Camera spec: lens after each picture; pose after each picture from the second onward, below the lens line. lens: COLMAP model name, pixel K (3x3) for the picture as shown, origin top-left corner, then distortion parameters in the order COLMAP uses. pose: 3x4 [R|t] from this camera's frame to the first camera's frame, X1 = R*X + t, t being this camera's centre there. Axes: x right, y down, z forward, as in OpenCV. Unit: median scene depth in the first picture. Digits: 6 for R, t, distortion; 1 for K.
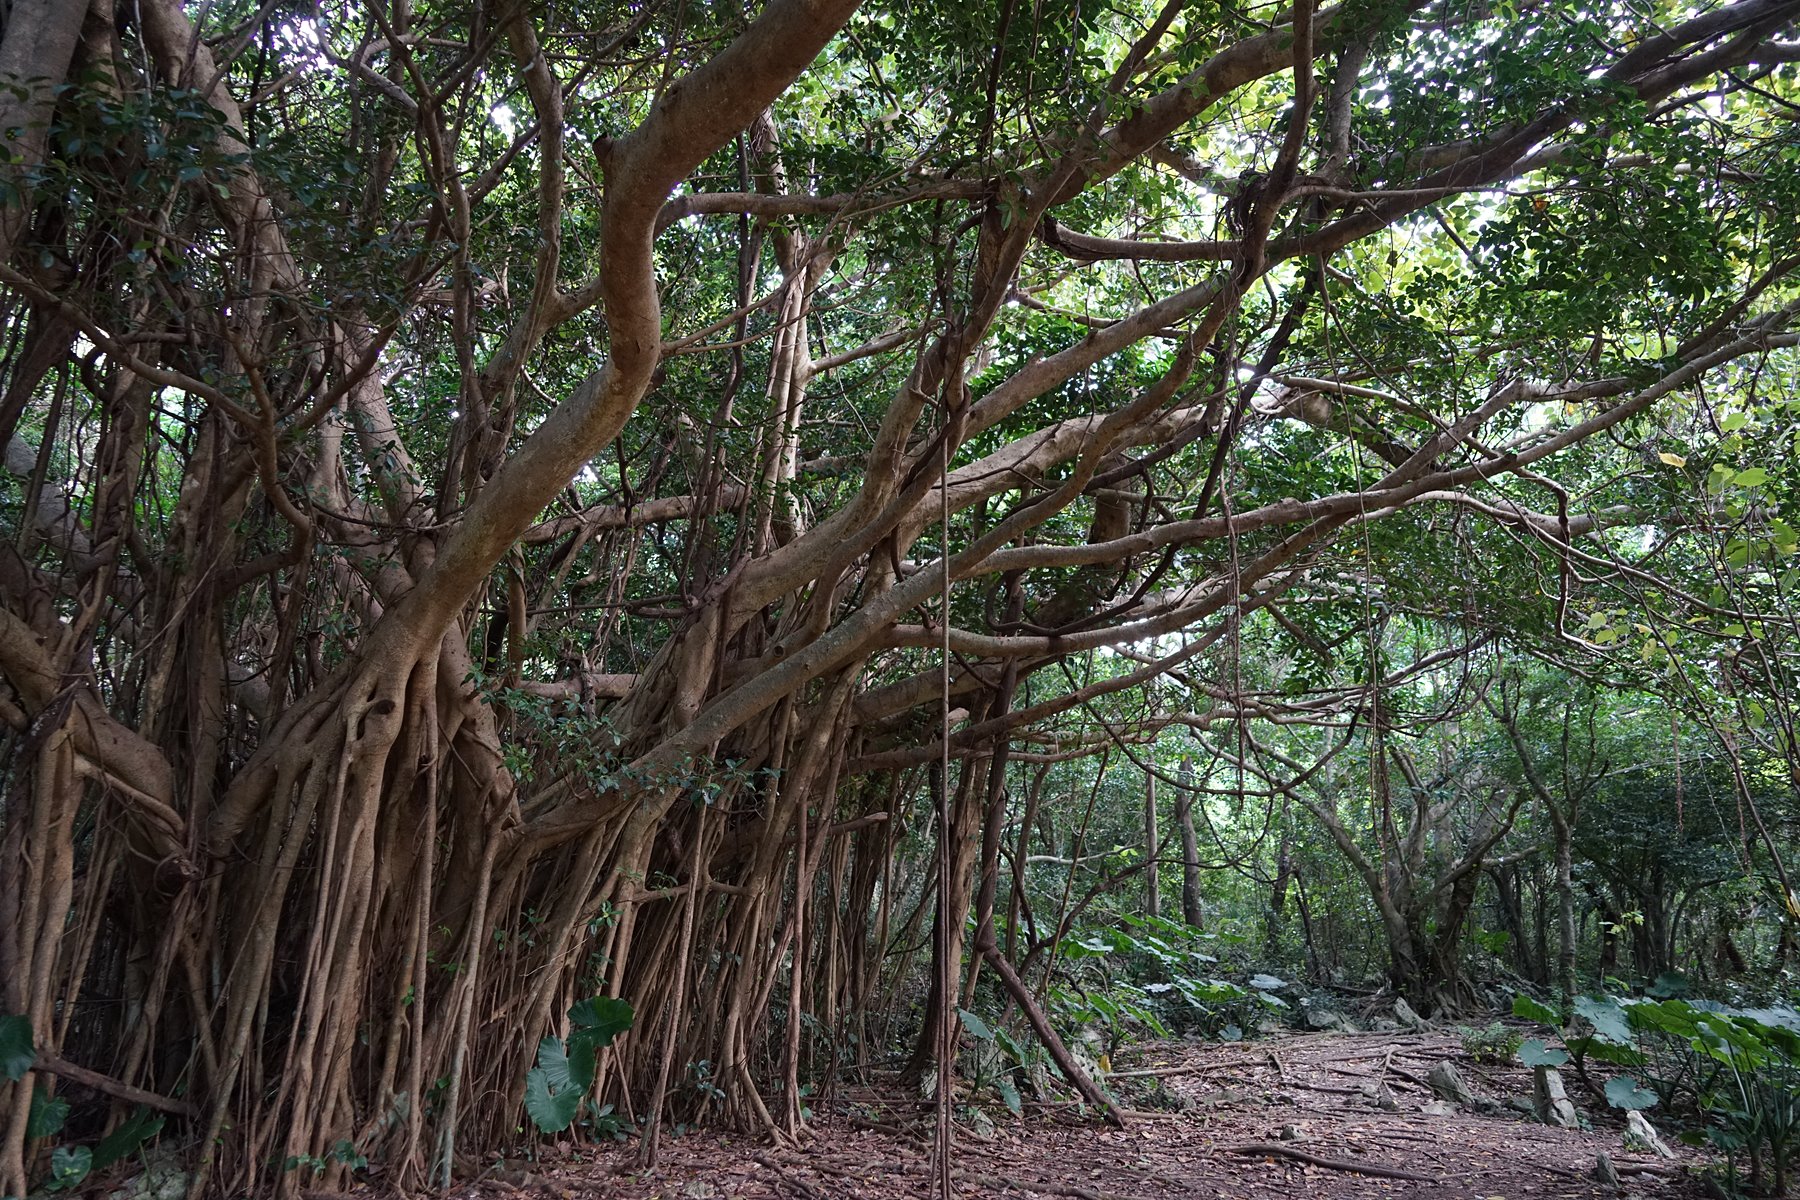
lens RADIAL K [[1198.2, 0, 901.7], [0, 1198.2, 610.9], [0, 0, 1]] dist [-0.032958, 0.020780]
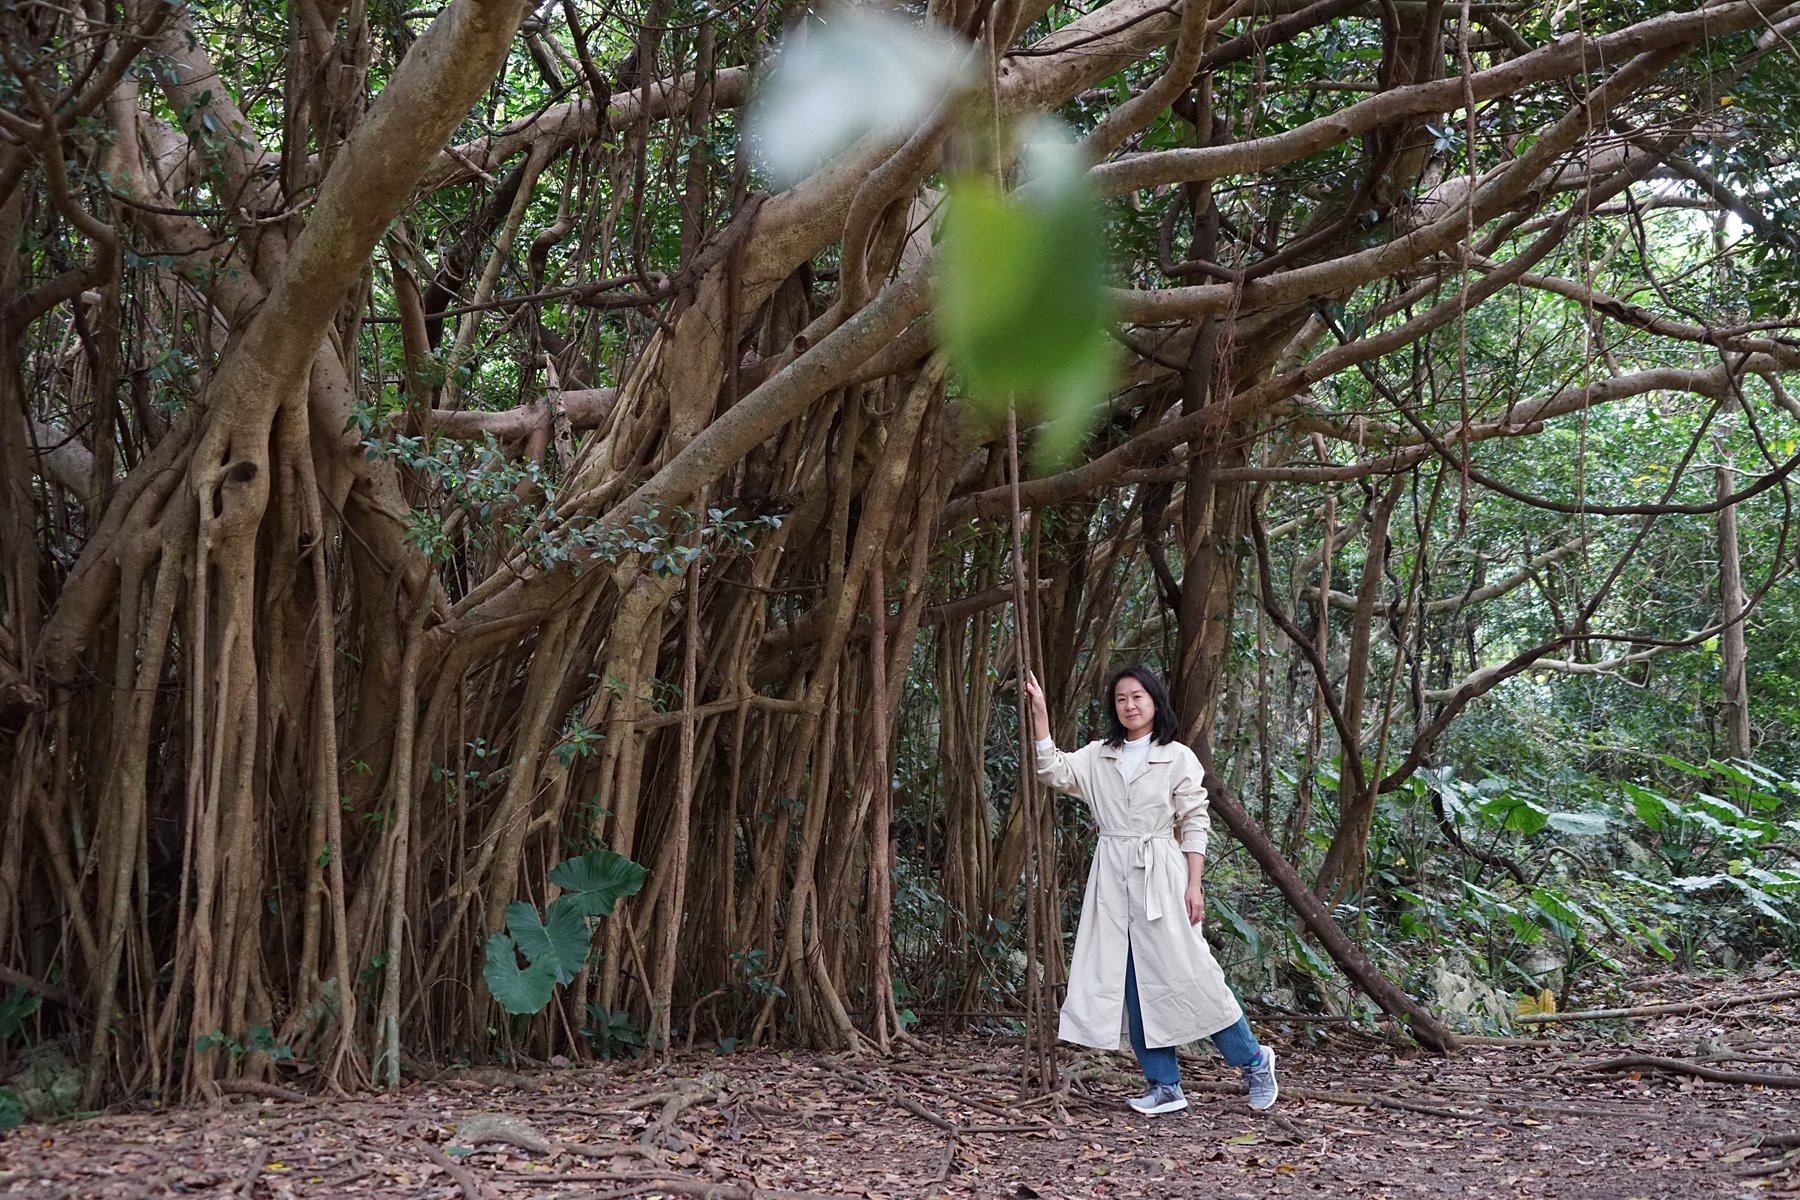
lens RADIAL K [[2597.0, 0, 890.8], [0, 2597.0, 611.2], [0, 0, 1]] dist [0.026513, 0.000000]
pose [[0.980776, -0.059207, -0.185936, 0.209404], [0.088939, 0.983764, 0.155880, -0.040946], [0.173688, -0.169420, 0.970118, -0.419923]]
